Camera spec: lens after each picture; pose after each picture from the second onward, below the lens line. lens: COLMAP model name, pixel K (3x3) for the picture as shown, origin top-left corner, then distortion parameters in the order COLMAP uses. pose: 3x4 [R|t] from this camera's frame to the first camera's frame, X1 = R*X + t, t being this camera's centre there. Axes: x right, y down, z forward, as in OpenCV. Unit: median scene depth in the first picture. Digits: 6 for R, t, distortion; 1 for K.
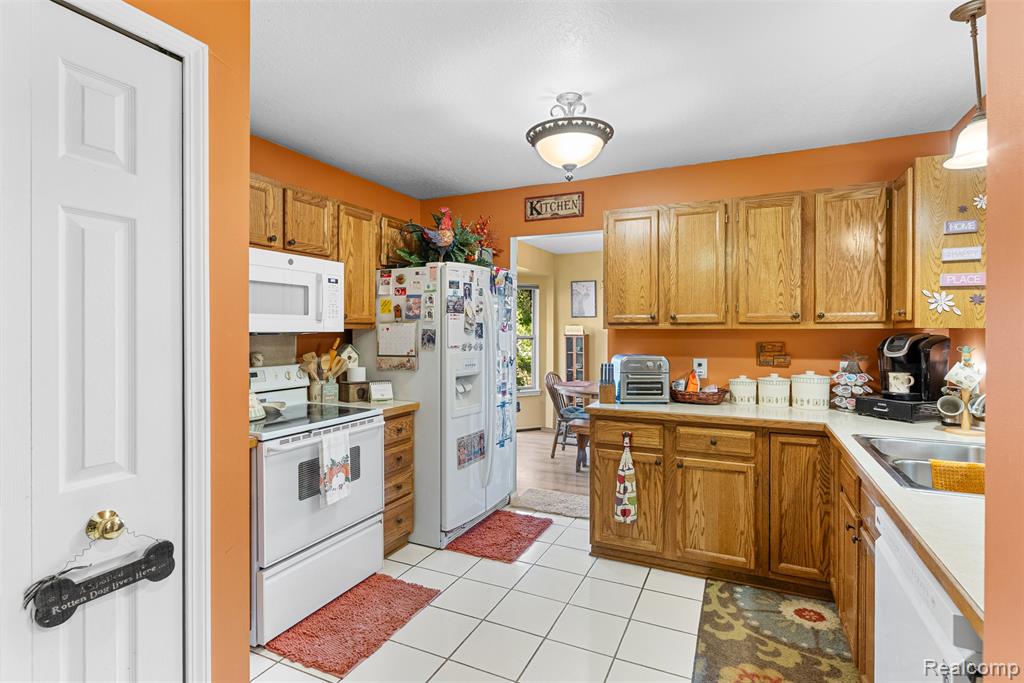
lens RADIAL K [[505.4, 0, 508.2], [0, 505.4, 335.4], [0, 0, 1]] dist [-0.004664, -0.000188]
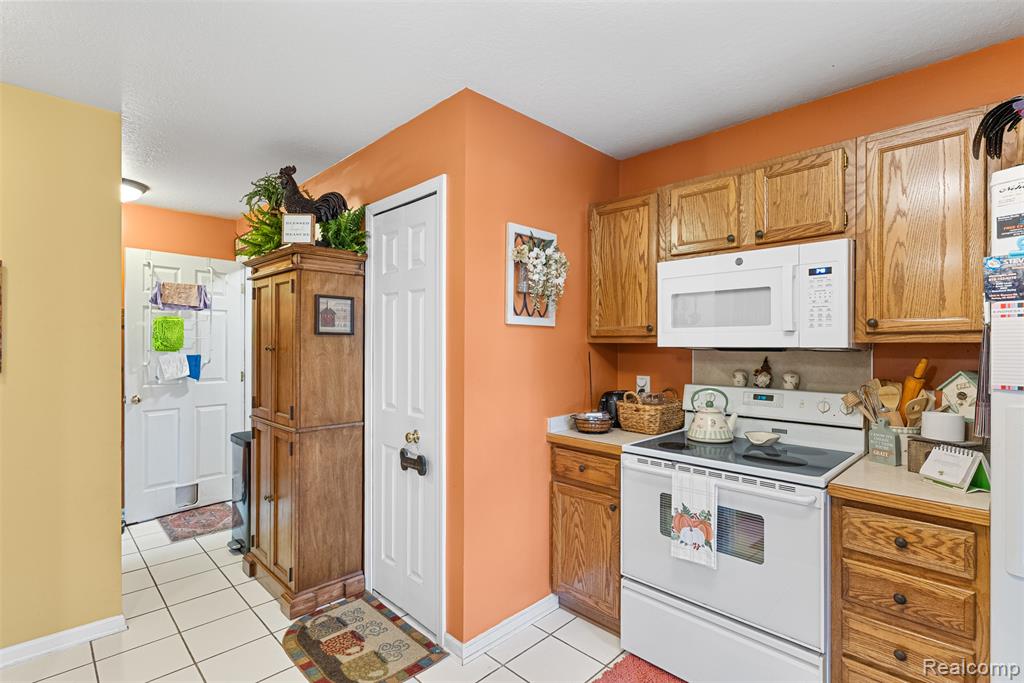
lens RADIAL K [[487.4, 0, 505.9], [0, 487.4, 344.1], [0, 0, 1]] dist [-0.001041, -0.000110]
pose [[-0.348085, -0.004435, -0.937453, 0.459443], [-0.012385, 0.999923, -0.000131, -0.007213], [0.937381, 0.011565, -0.348113, 0.959300]]
